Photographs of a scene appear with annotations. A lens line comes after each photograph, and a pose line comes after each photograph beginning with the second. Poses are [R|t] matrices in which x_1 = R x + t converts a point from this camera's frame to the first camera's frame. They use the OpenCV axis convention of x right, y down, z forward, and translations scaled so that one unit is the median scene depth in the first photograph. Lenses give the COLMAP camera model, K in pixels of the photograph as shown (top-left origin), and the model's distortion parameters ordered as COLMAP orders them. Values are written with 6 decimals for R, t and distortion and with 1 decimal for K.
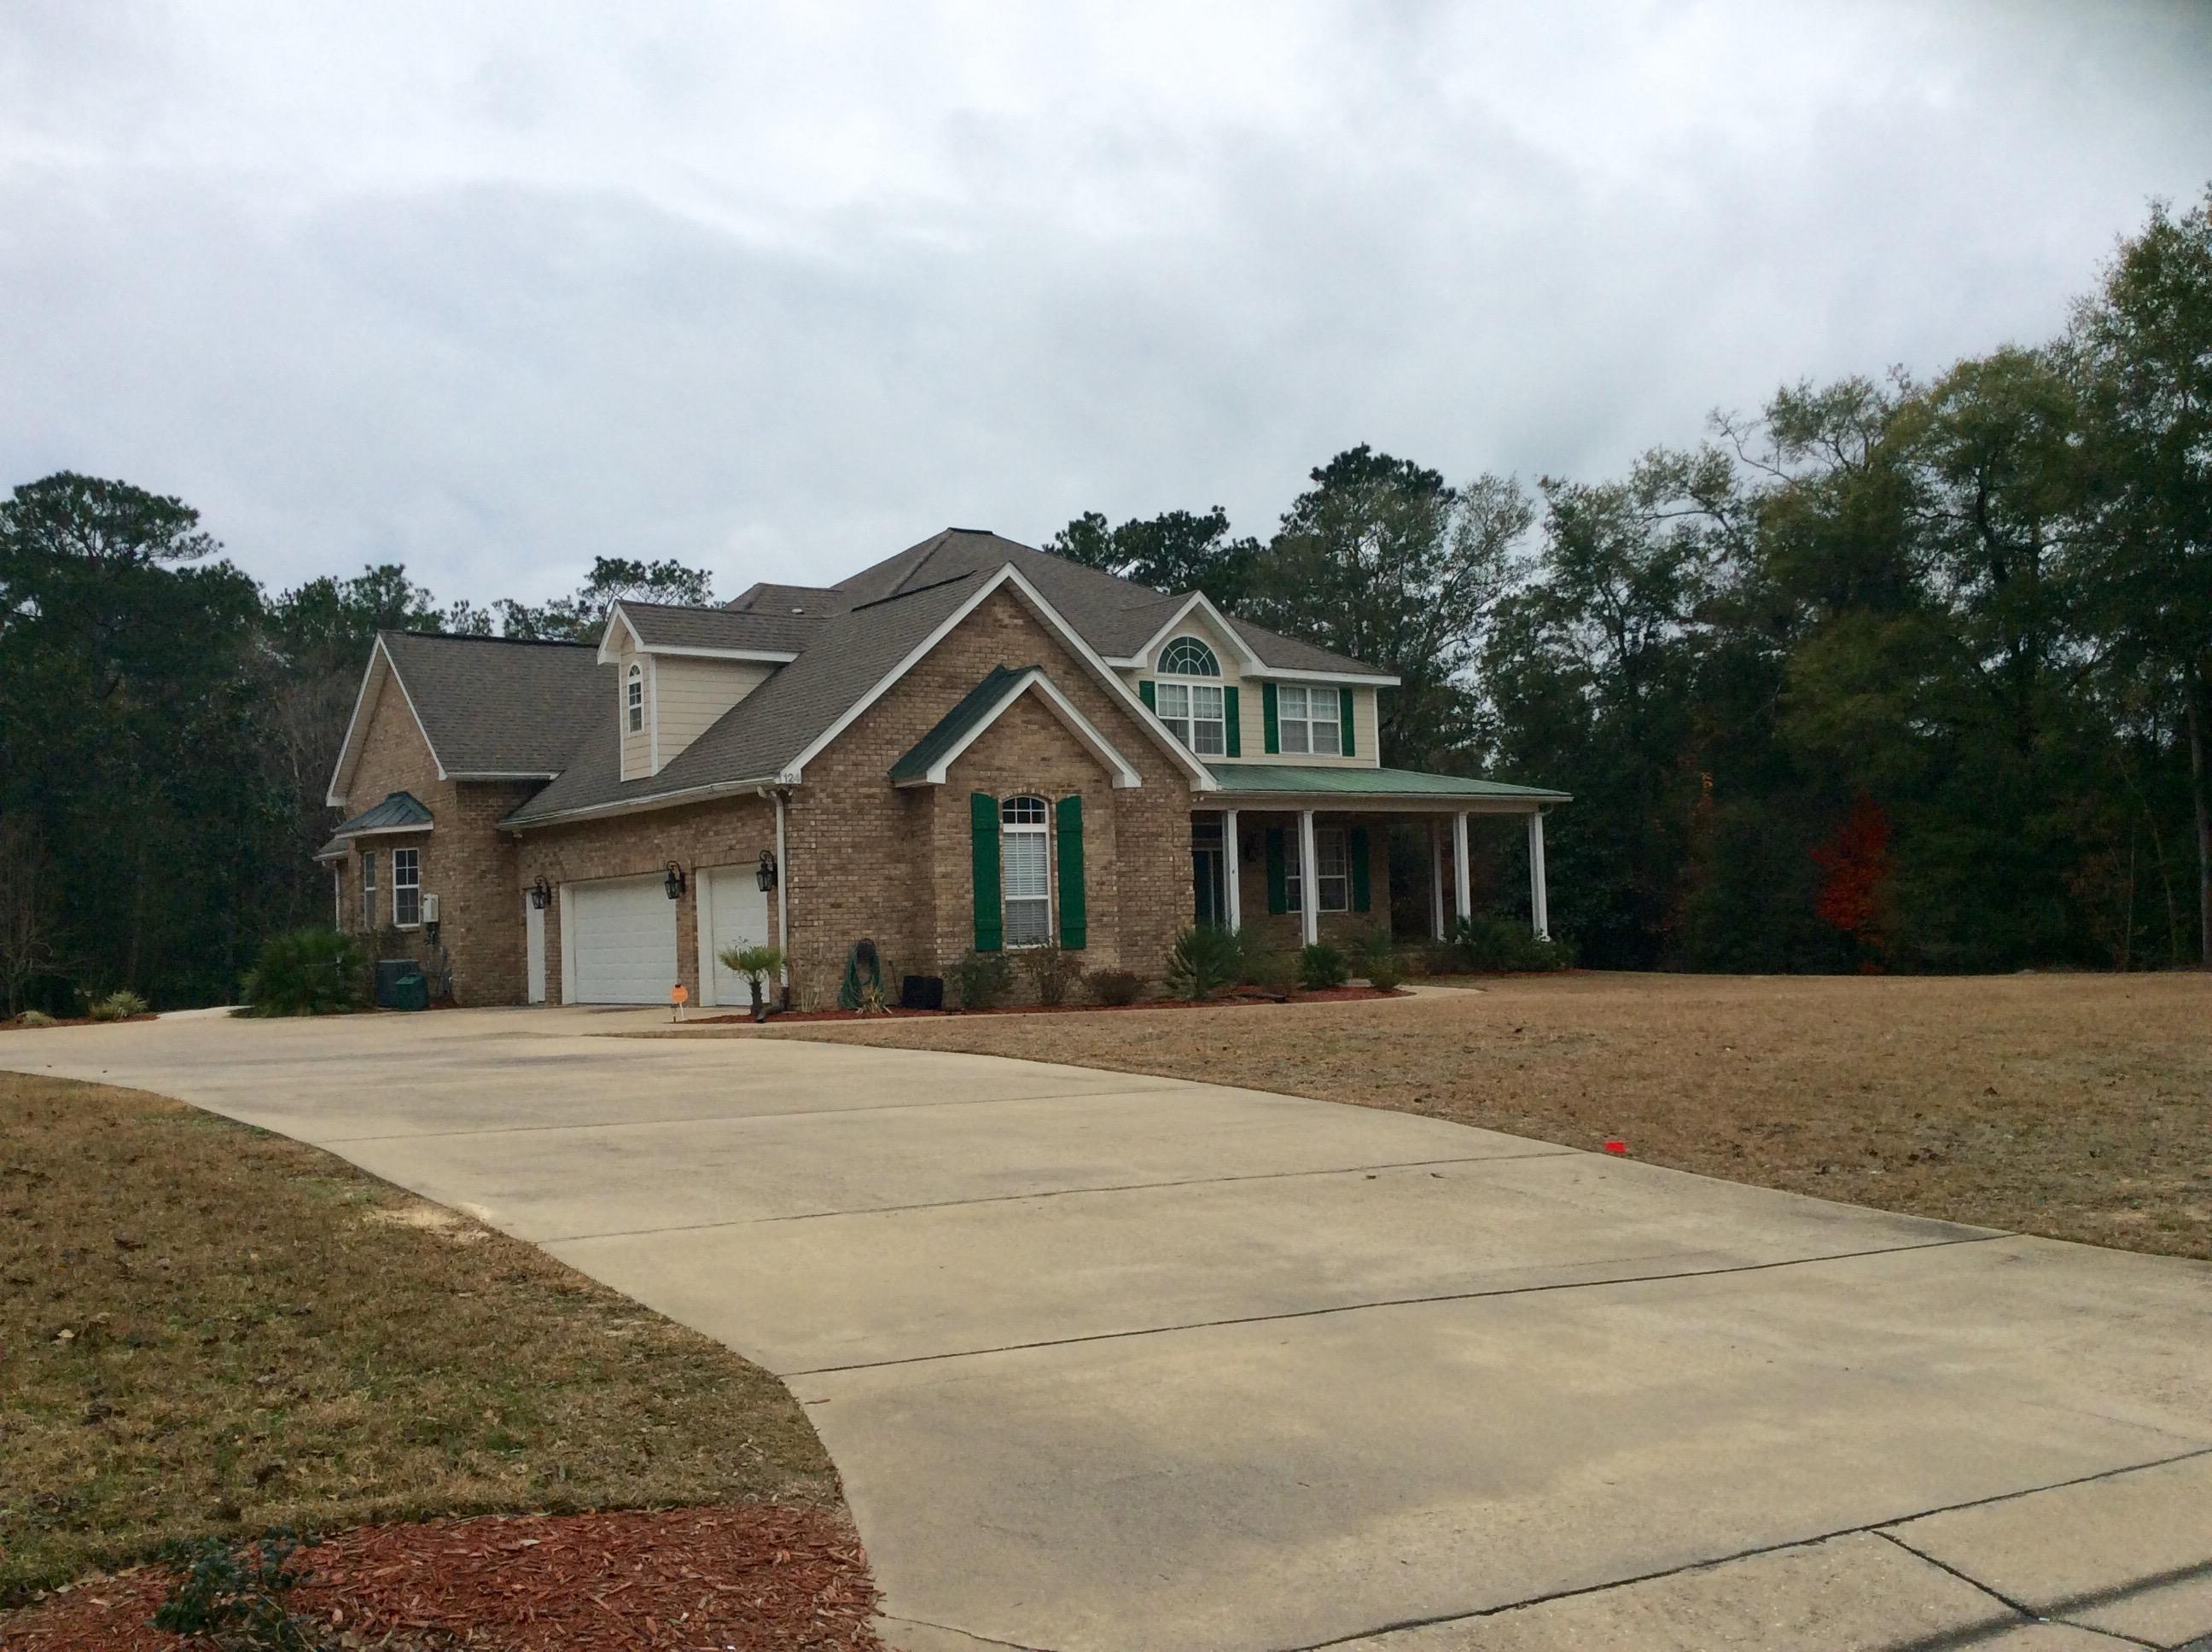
lens RADIAL K [[2060.6, 0, 1106.0], [0, 2060.6, 826.0], [0, 0, 1]] dist [0.158518, -0.319033]
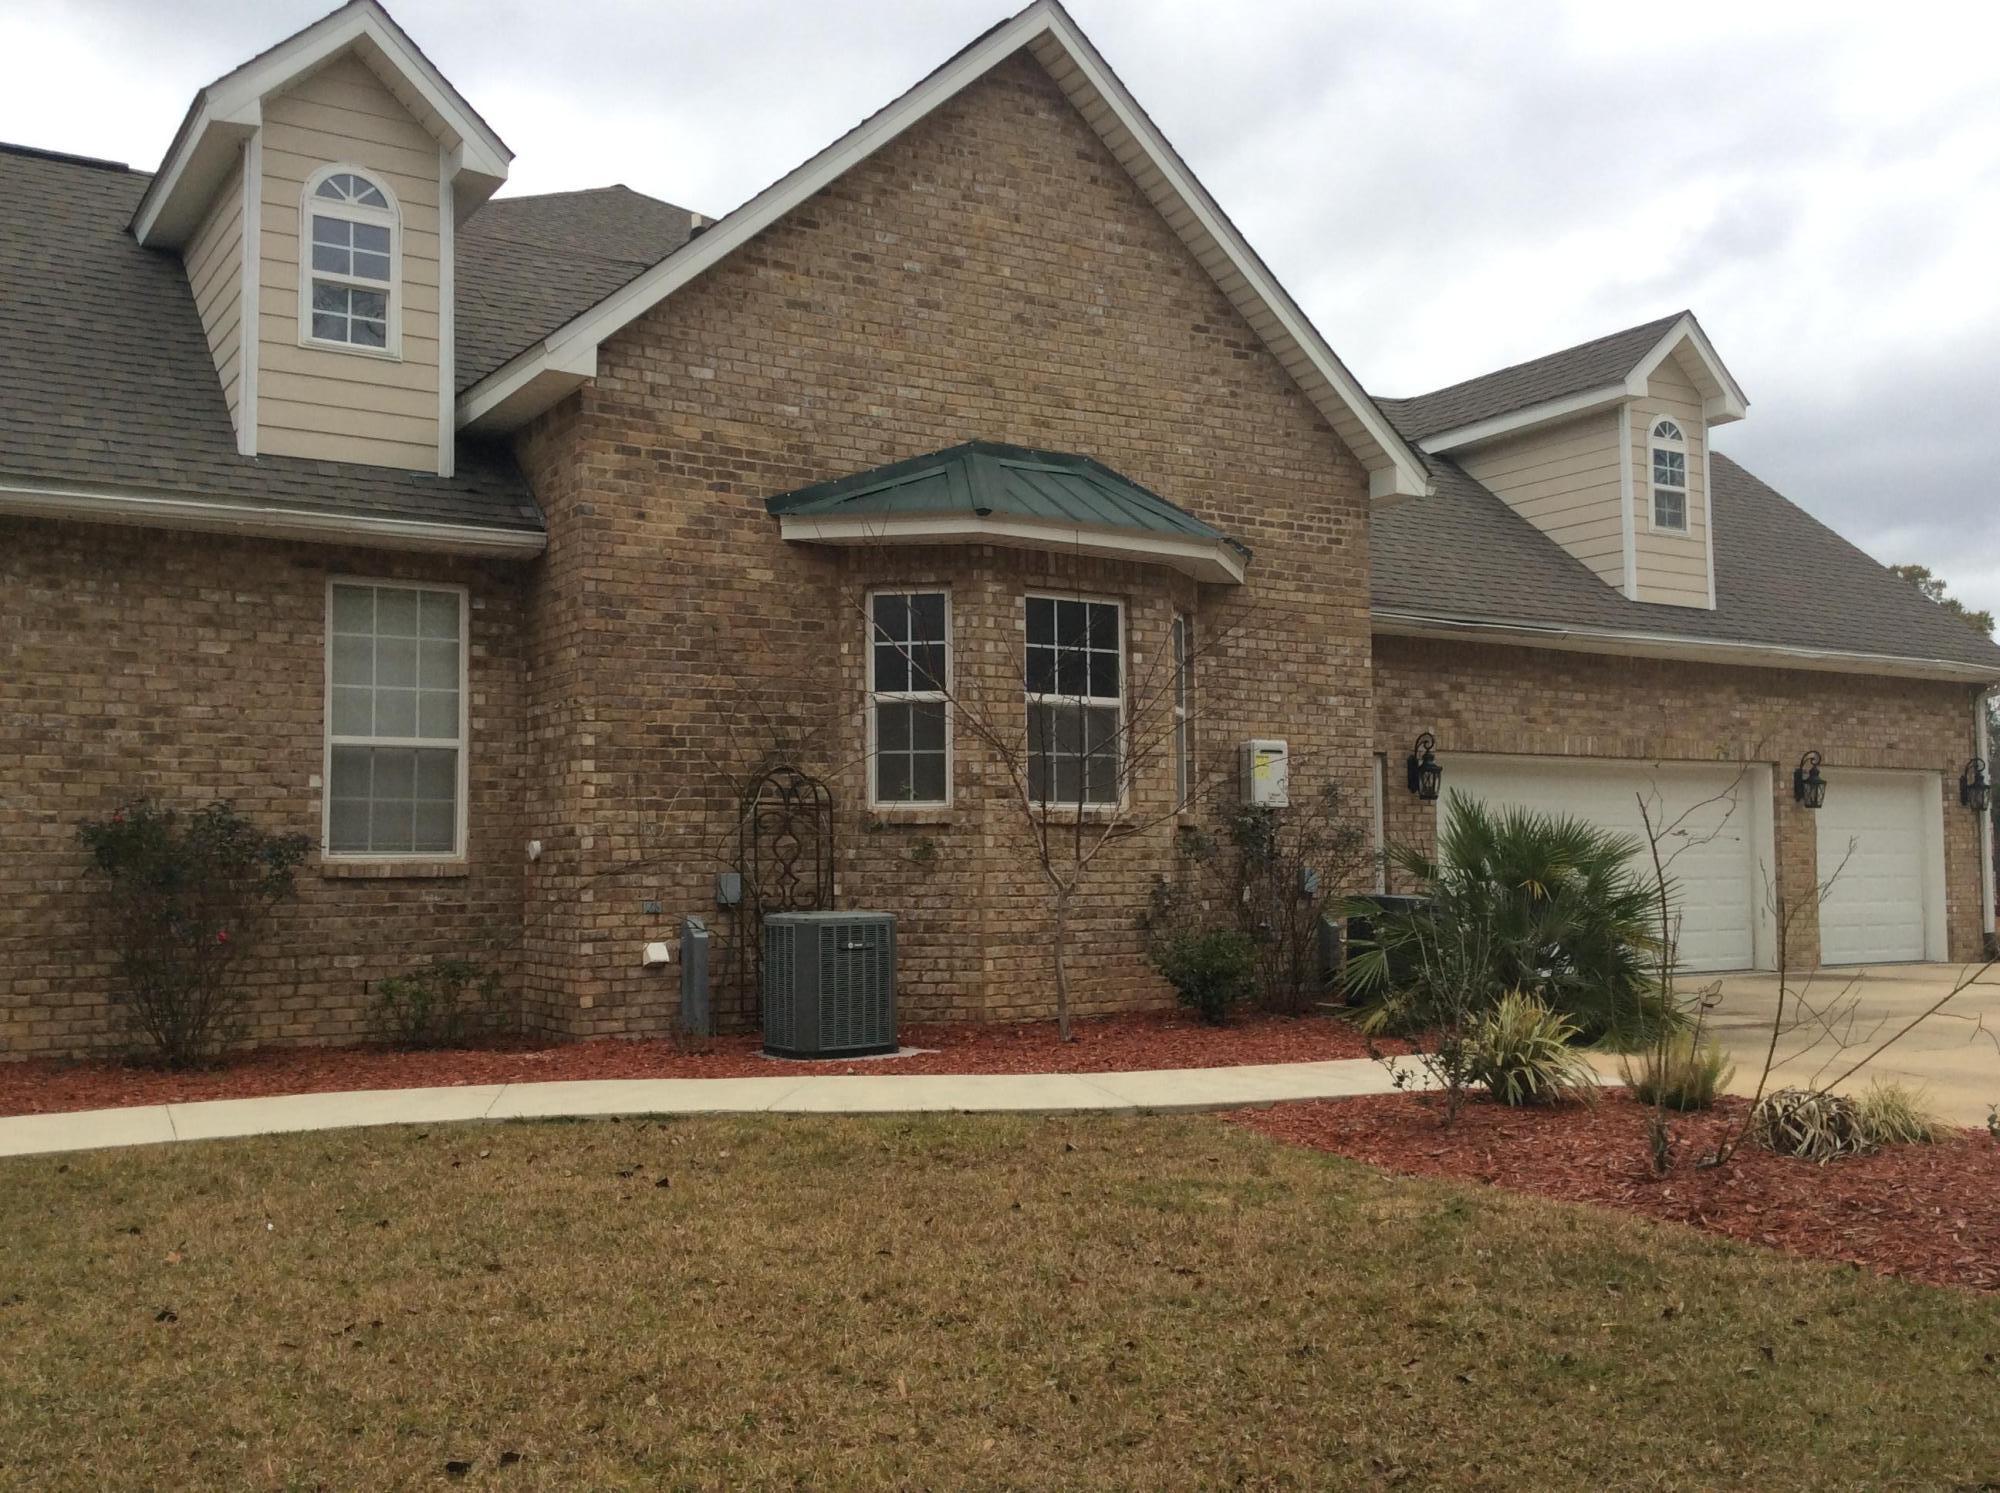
lens RADIAL K [[1863.2, 0, 1000.0], [0, 1863.2, 746.5], [0, 0, 1]] dist [0.158518, -0.319033]
pose [[0.007743, 0.100432, 0.994914, -0.796902], [-0.038685, 0.994229, -0.100062, 0.084533], [-0.999221, -0.037713, 0.011584, 1.214407]]
